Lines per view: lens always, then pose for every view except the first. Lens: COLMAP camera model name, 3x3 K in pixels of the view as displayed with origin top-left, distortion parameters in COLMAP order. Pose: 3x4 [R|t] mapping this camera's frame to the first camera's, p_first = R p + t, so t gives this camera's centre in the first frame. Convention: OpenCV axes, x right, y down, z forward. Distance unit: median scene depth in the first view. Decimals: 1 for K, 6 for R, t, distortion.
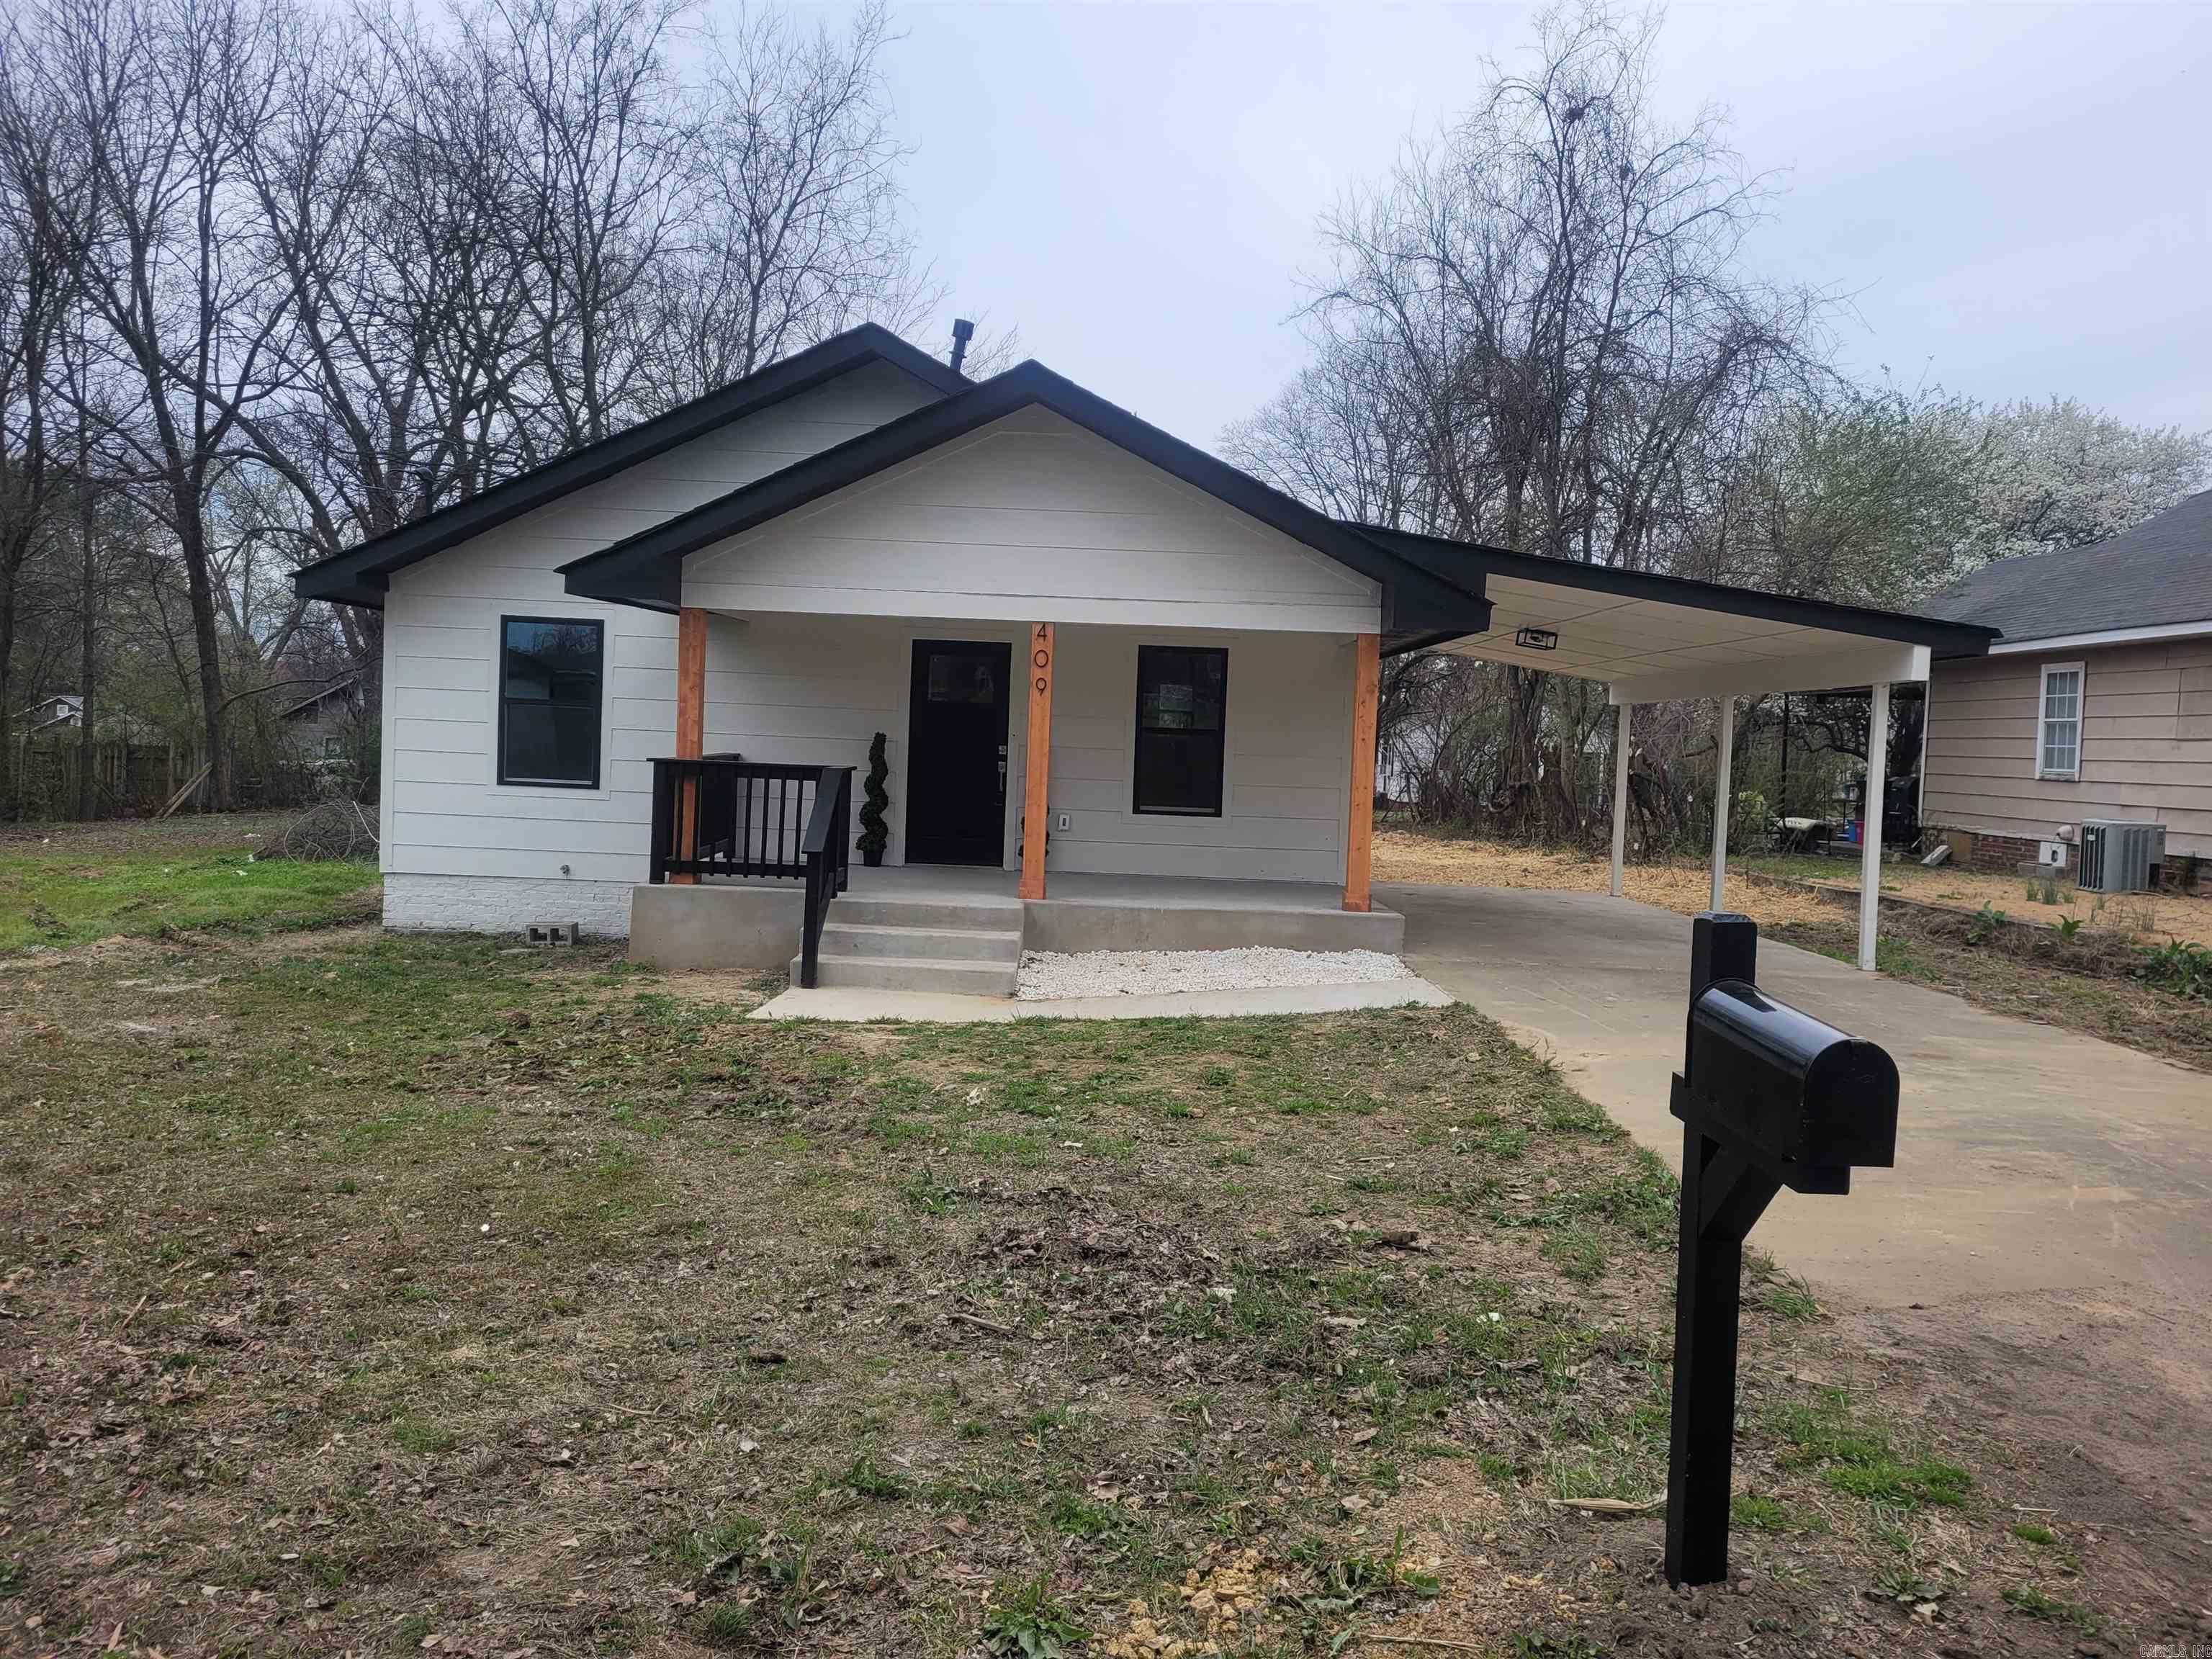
lens RADIAL K [[1660.1, 0, 1097.4], [0, 1660.1, 787.0], [0, 0, 1]] dist [0.043586, -0.020830]
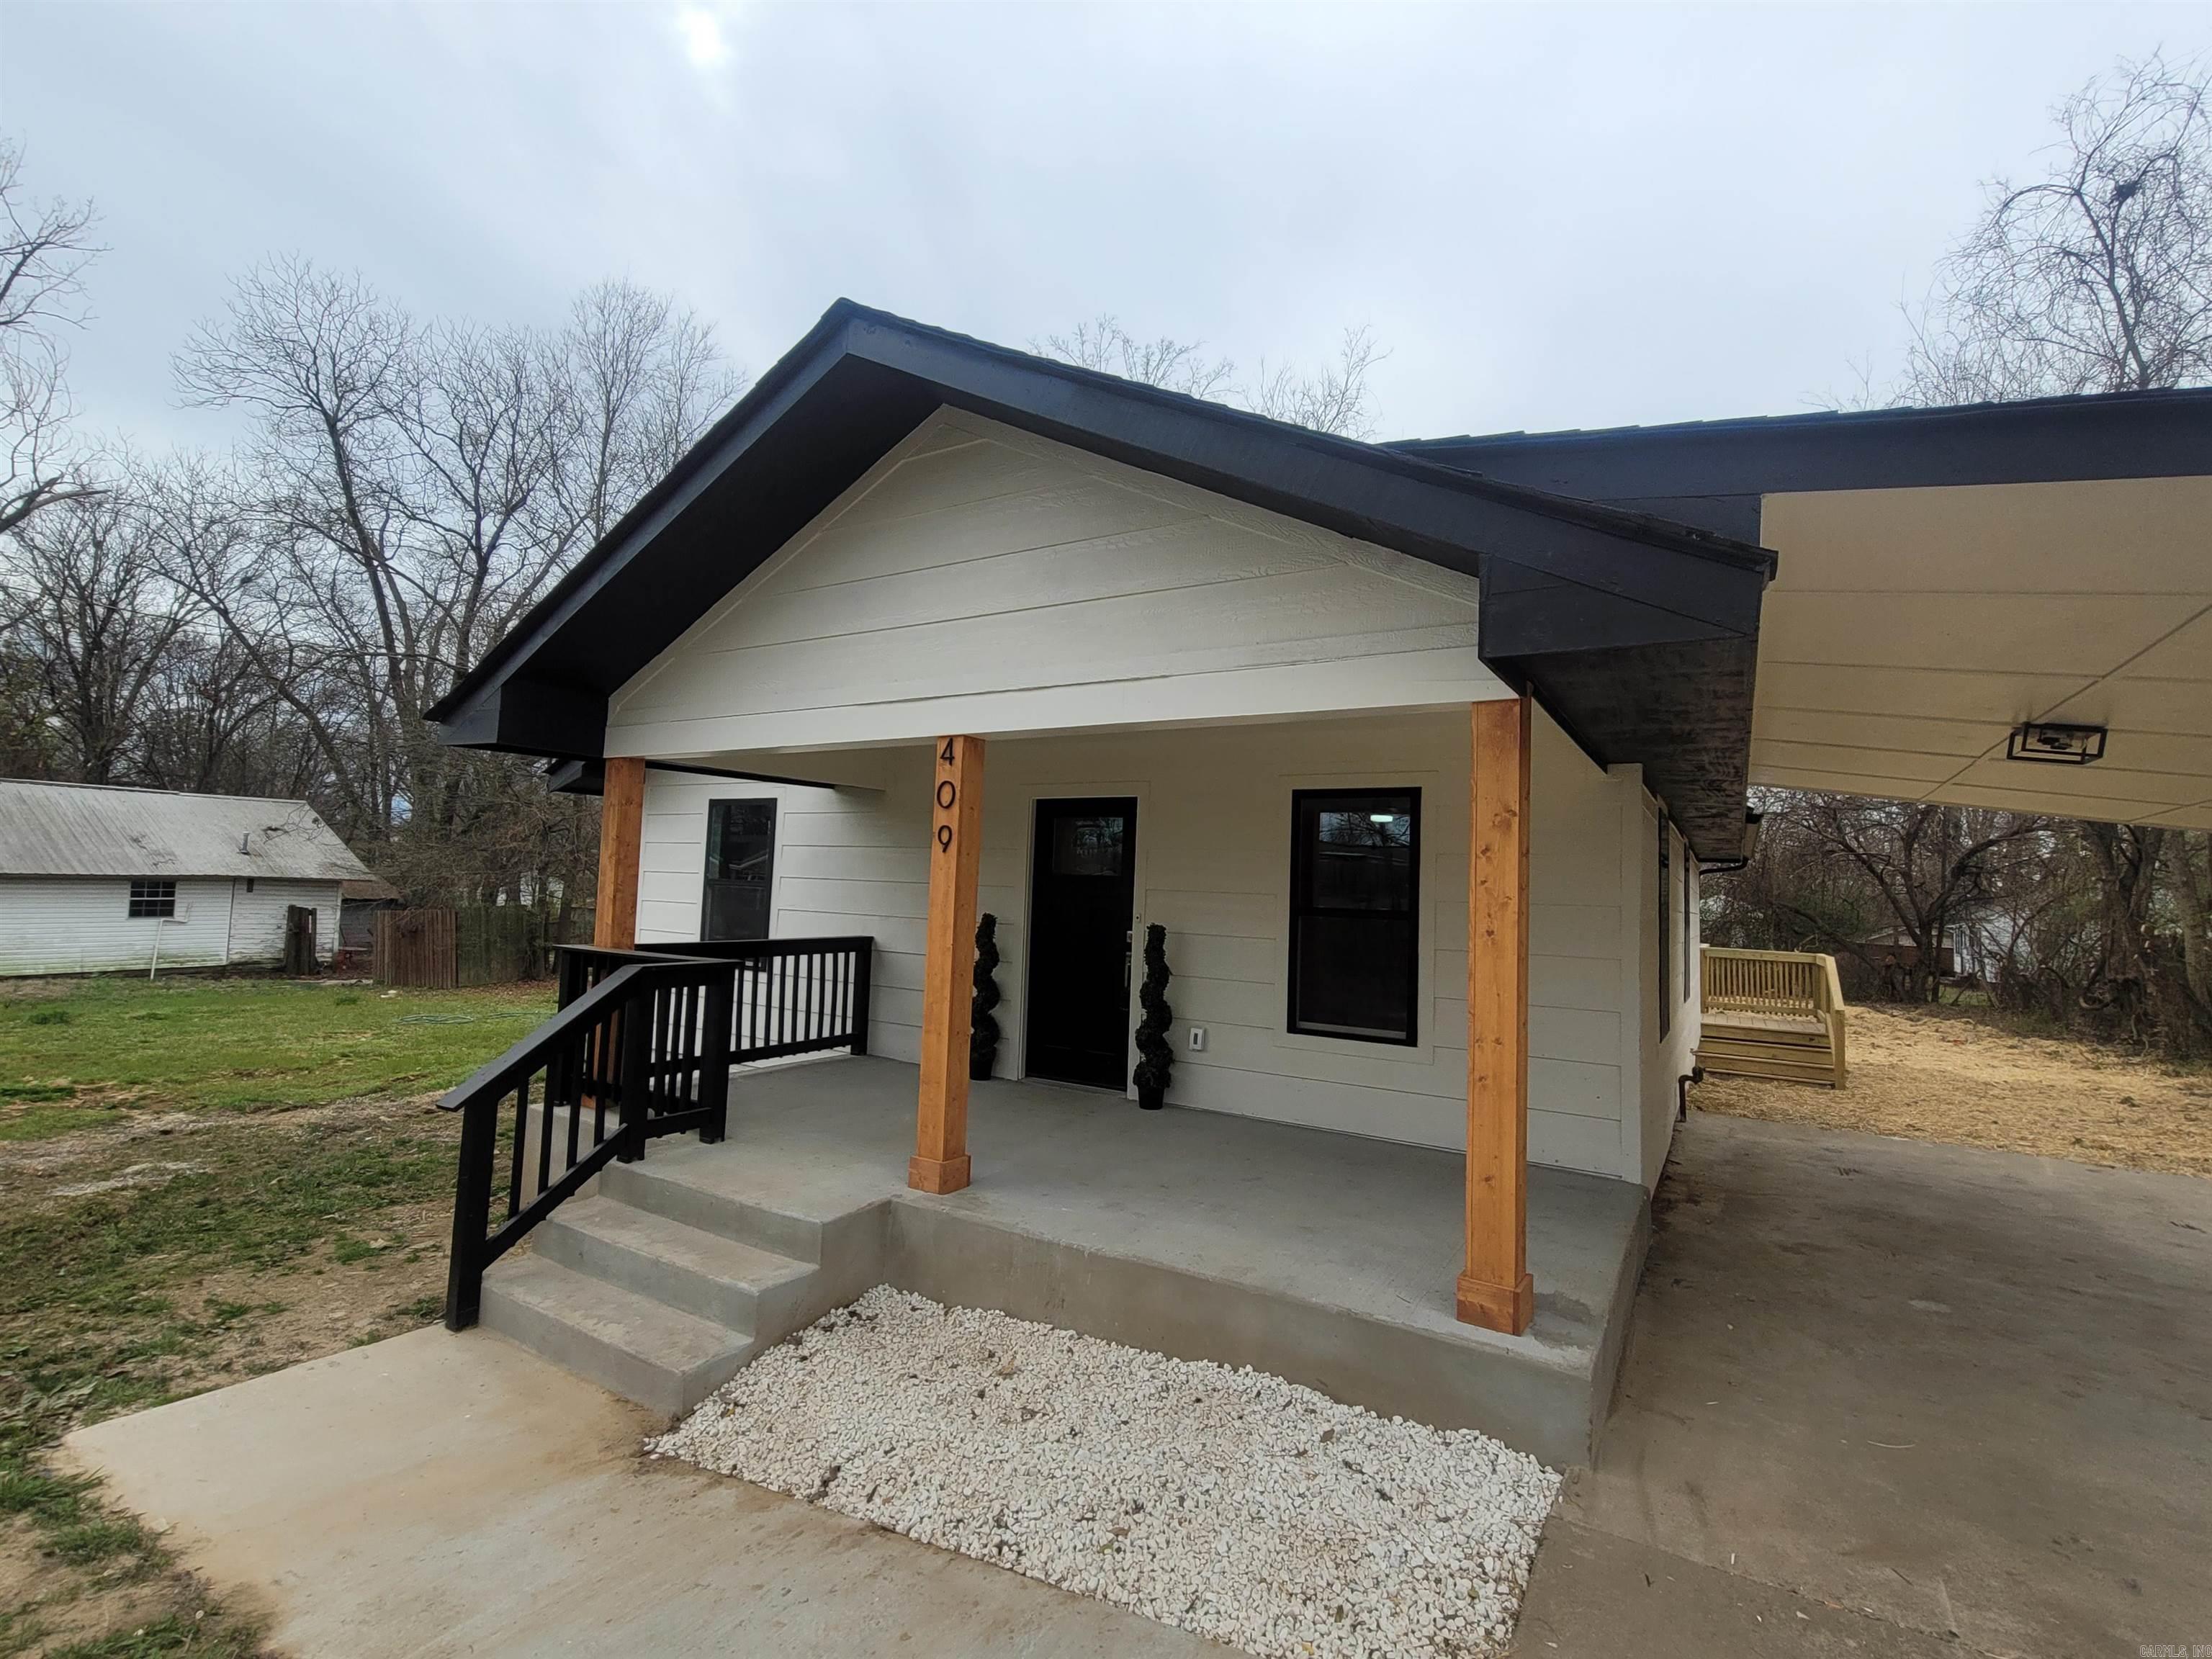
lens RADIAL K [[1025.7, 0, 1108.0], [0, 1025.7, 822.8], [0, 0, 1]] dist [0.008317, -0.001493]
pose [[0.856602, -0.041565, -0.514301, 0.179496], [-0.020711, 0.993177, -0.114763, -0.019918], [0.515562, 0.108958, 0.849897, 0.586819]]
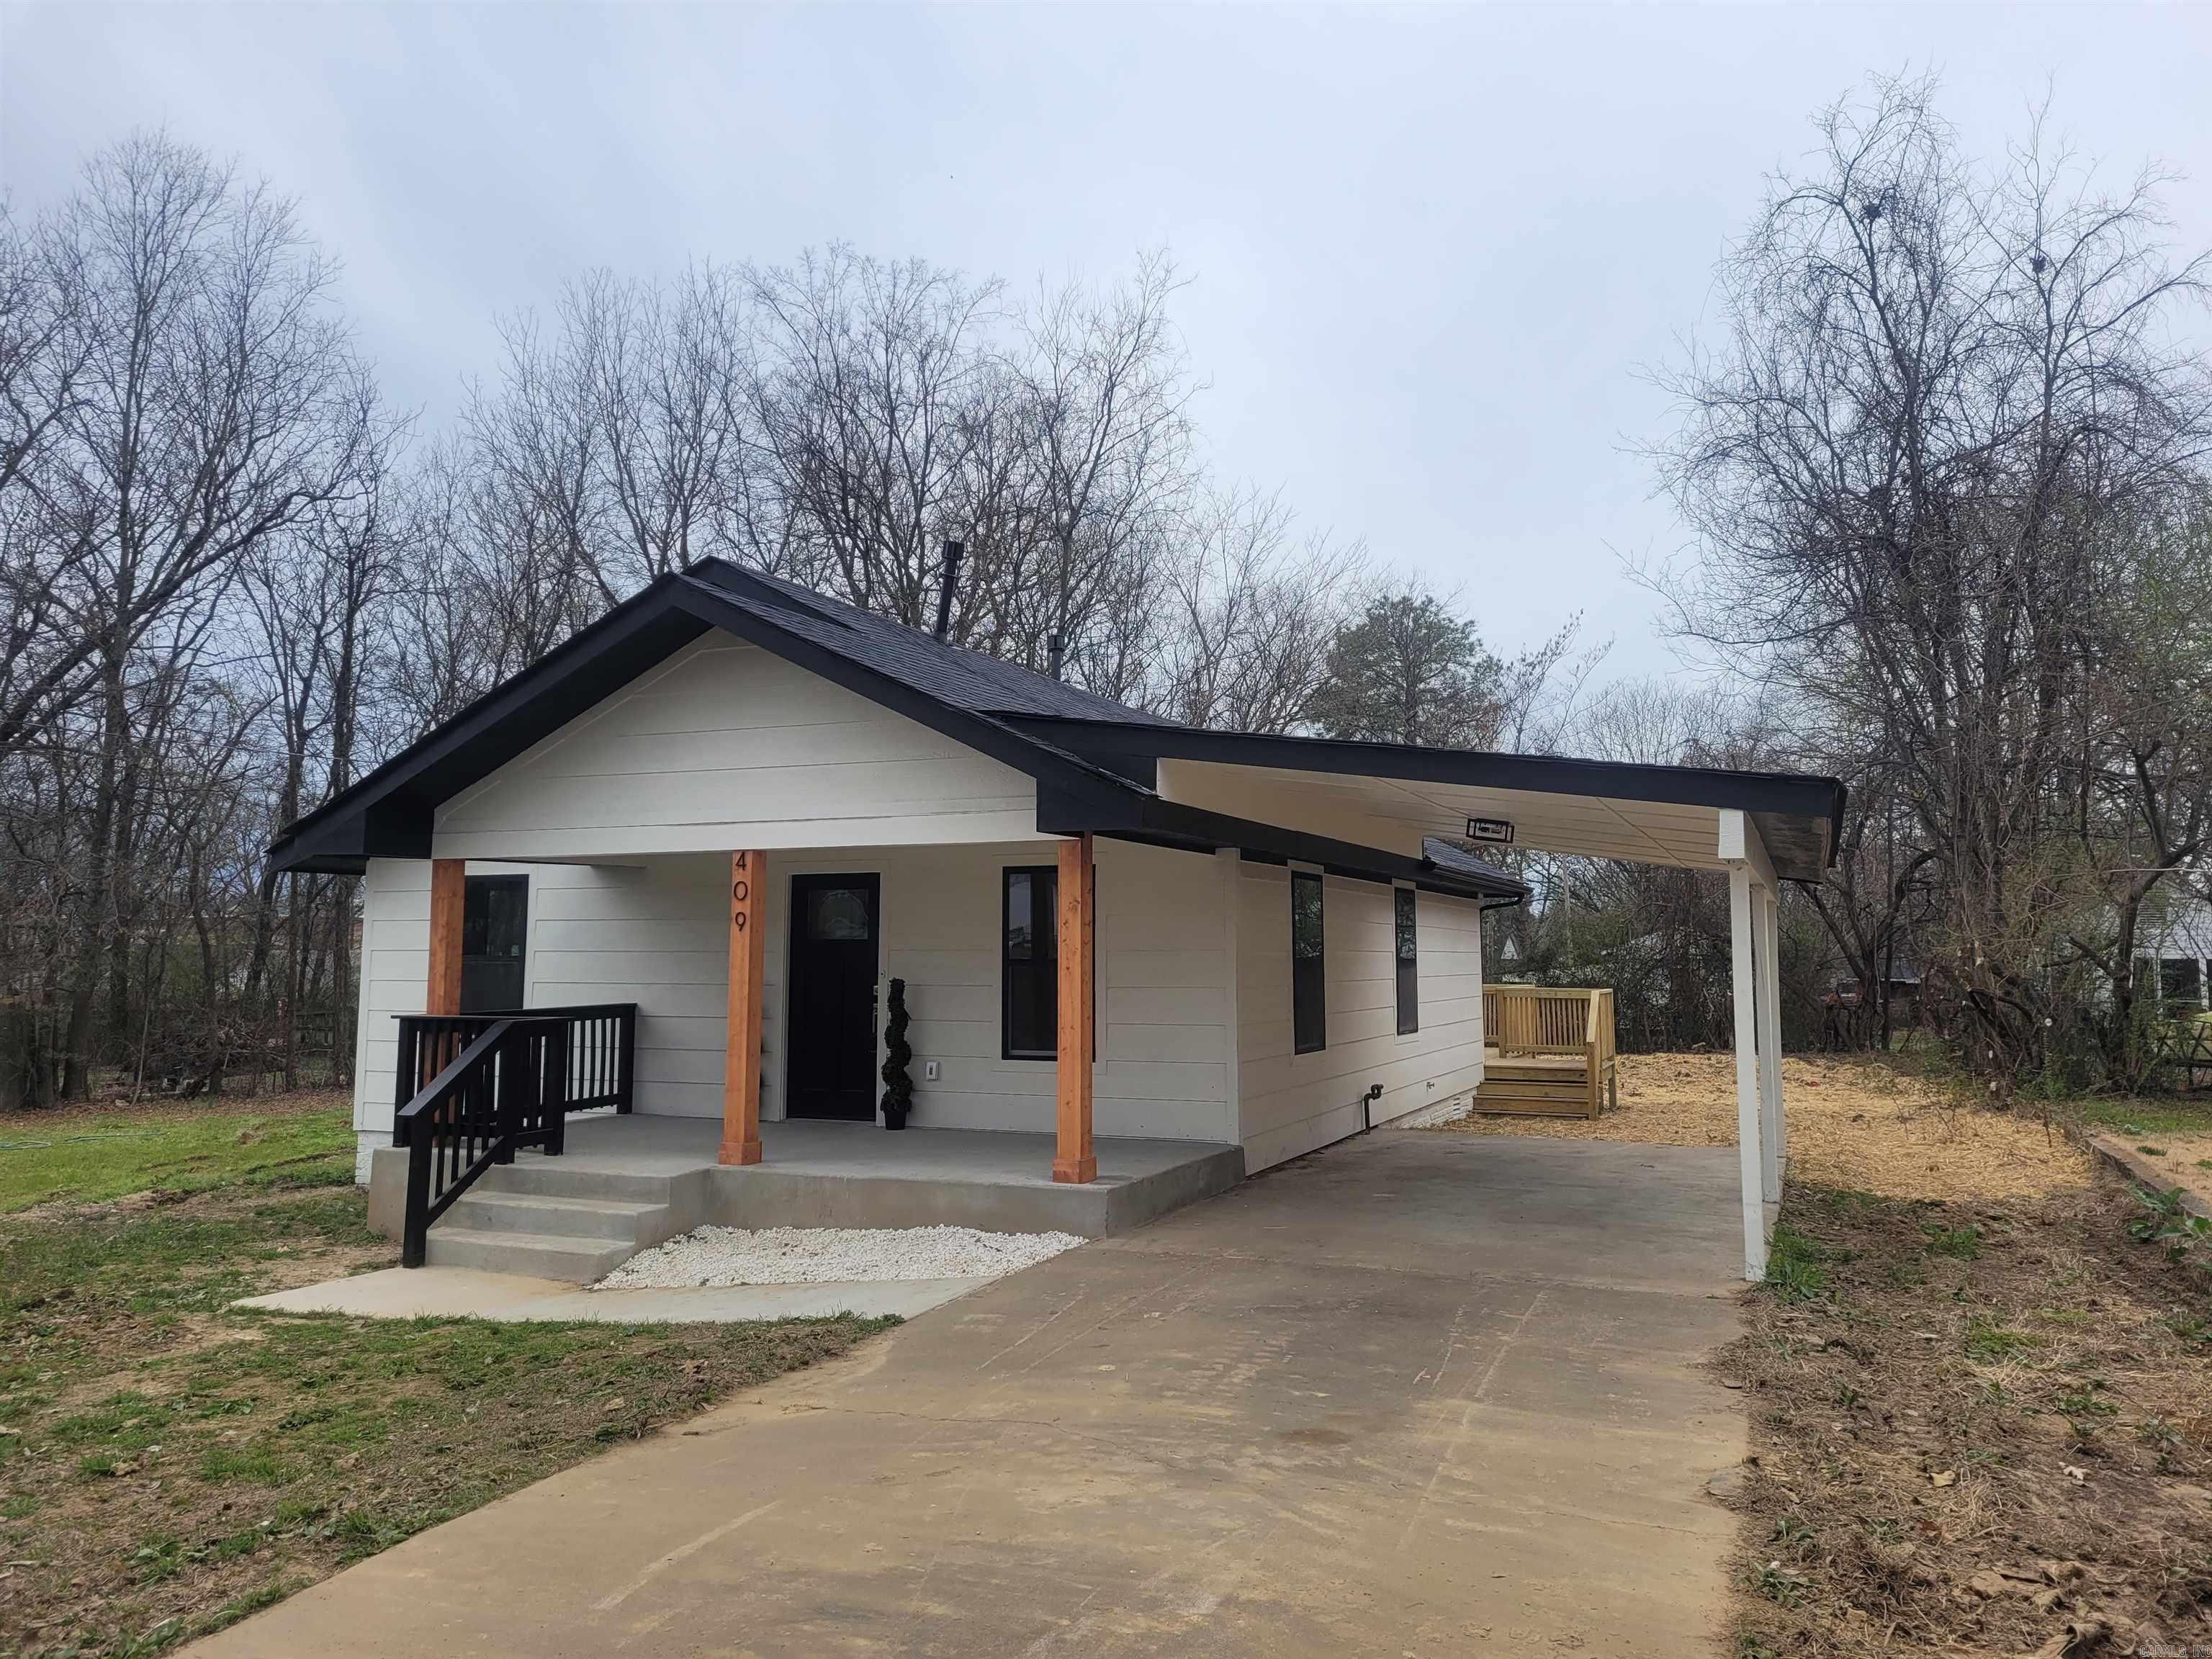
lens RADIAL K [[1660.1, 0, 1124.3], [0, 1660.1, 779.0], [0, 0, 1]] dist [0.043586, -0.020830]
pose [[0.925616, -0.077324, -0.370480, 0.413453], [0.023757, 0.988847, -0.147030, 0.000374], [0.377717, 0.127292, 0.917129, 0.203644]]
